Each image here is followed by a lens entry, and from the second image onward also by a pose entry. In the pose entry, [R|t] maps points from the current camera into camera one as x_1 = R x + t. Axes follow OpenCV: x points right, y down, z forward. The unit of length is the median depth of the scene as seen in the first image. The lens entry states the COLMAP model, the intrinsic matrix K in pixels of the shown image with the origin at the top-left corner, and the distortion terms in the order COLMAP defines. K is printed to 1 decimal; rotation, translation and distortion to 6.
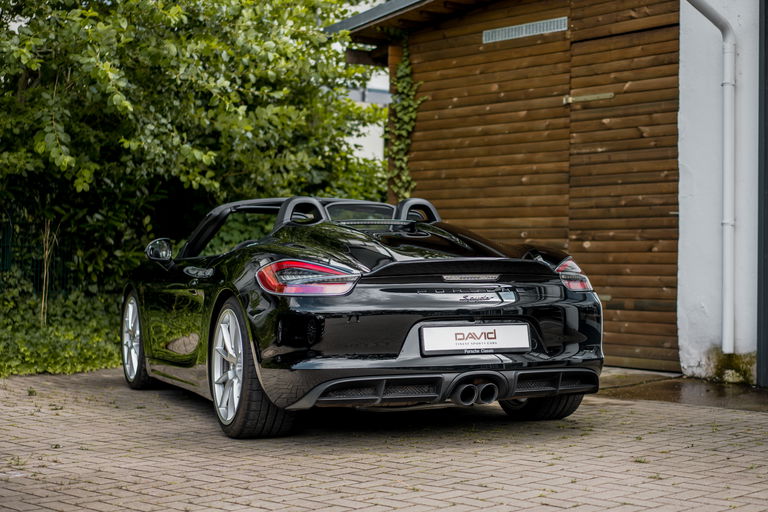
lens RADIAL K [[1330.0, 0, 422.2], [0, 1330.0, 246.2], [0, 0, 1]] dist [0.054656, -0.056987]
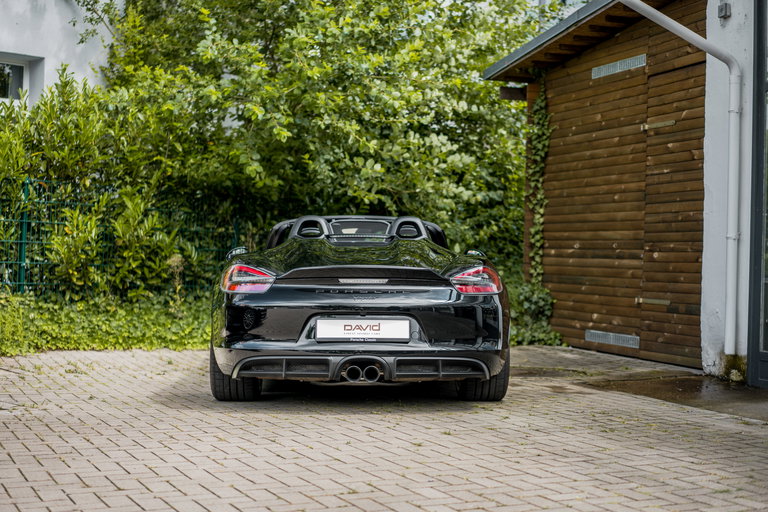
lens RADIAL K [[1177.1, 0, 384.0], [0, 1177.1, 256.0], [0, 0, 1]] dist [0.165781, -1.133020]
pose [[0.933547, 0.010871, -0.358290, 0.273706], [-0.009396, 0.999939, 0.005857, -0.004277], [0.358332, -0.002101, 0.933592, -0.021008]]
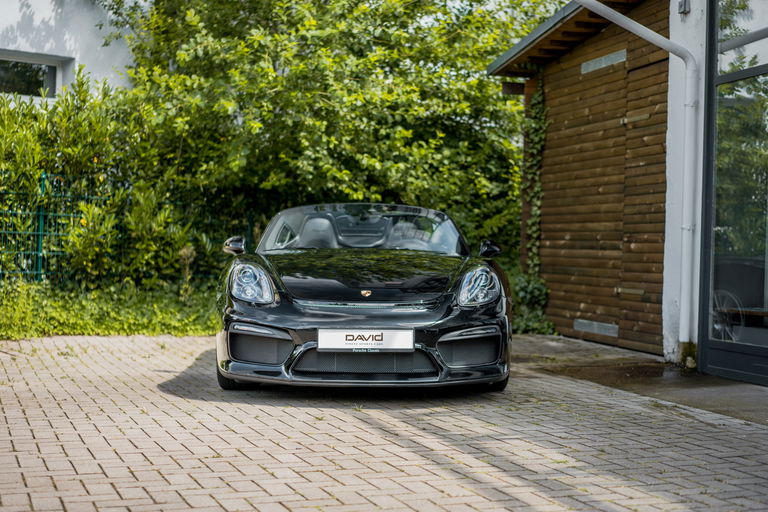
lens RADIAL K [[1177.1, 0, 384.0], [0, 1177.1, 256.0], [0, 0, 1]] dist [0.165781, -1.133020]
pose [[0.903608, 0.013963, -0.428132, 0.376155], [-0.009735, 0.999880, 0.012064, -0.002824], [0.428249, -0.006734, 0.903635, -0.022362]]
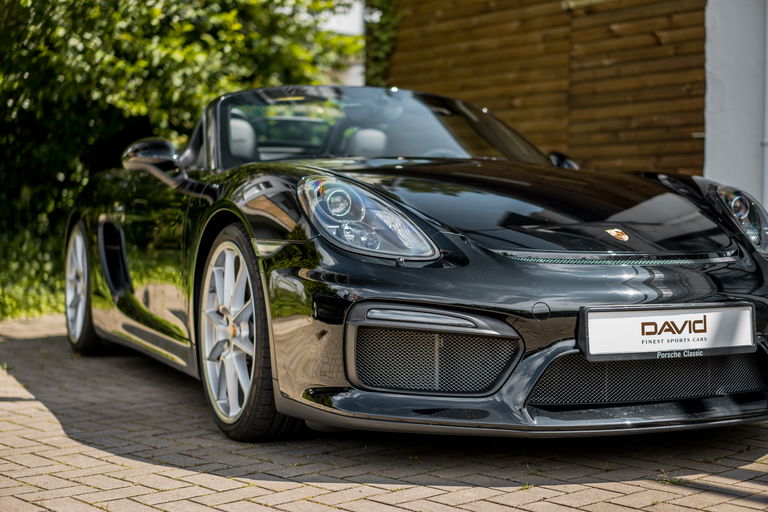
lens RADIAL K [[1177.1, 0, 384.0], [0, 1177.1, 256.0], [0, 0, 1]] dist [0.165781, -1.133020]
pose [[0.998870, 0.008501, -0.046750, 0.030226], [-0.006650, 0.999193, 0.039617, 0.020224], [0.047049, -0.039261, 0.998121, 0.252402]]
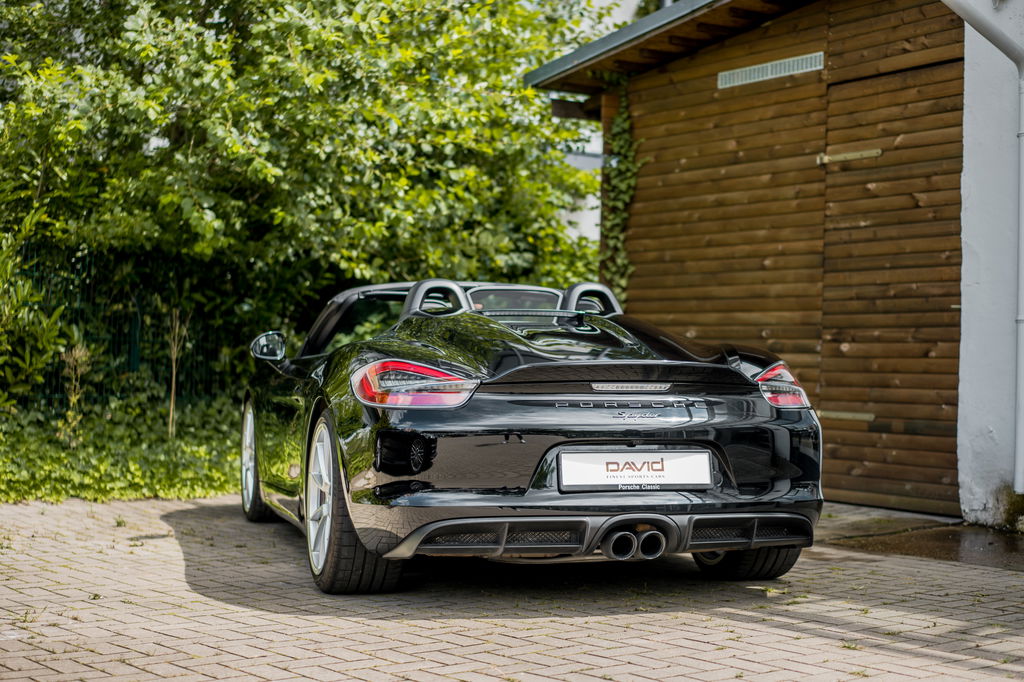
lens RADIAL K [[1569.5, 0, 512.0], [0, 1569.5, 341.0], [0, 0, 1]] dist [0.165781, -1.133020]
pose [[0.991998, 0.011411, -0.125737, 0.048527], [-0.012061, 0.999918, -0.004412, 0.001507], [0.125677, 0.005893, 0.992054, 0.073927]]
